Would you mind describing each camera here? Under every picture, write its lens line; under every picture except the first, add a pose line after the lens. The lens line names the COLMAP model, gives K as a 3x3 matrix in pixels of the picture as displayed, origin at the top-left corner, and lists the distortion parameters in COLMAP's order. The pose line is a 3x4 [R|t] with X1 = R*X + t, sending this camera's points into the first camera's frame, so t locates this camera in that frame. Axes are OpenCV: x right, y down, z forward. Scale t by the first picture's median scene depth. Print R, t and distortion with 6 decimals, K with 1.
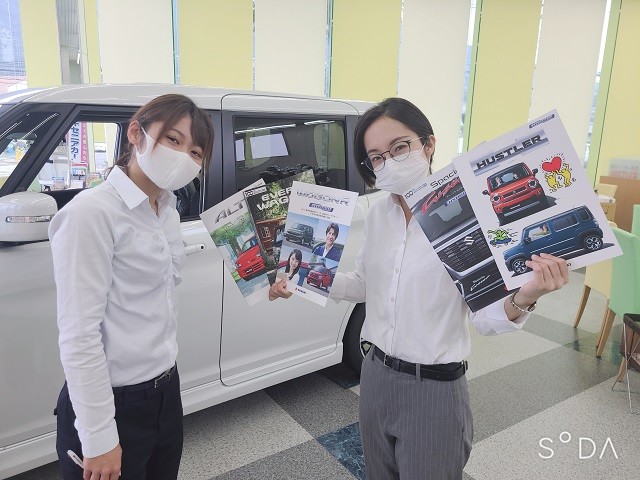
lens RADIAL K [[485.1, 0, 319.9], [0, 485.1, 240.7], [0, 0, 1]] dist [0.003708, 0.000483]
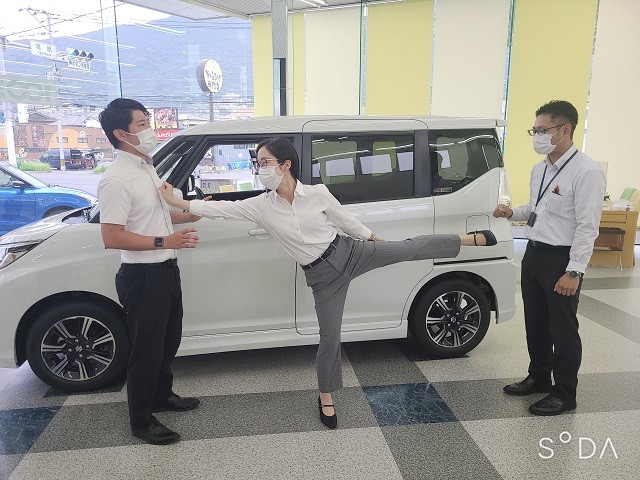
lens RADIAL K [[485.1, 0, 319.1], [0, 485.1, 239.4], [0, 0, 1]] dist [0.003708, 0.000483]
pose [[0.890350, 0.044884, -0.453059, 0.453238], [-0.061545, 0.997860, -0.022093, 0.060844], [0.451097, 0.047554, 0.891207, -0.196053]]
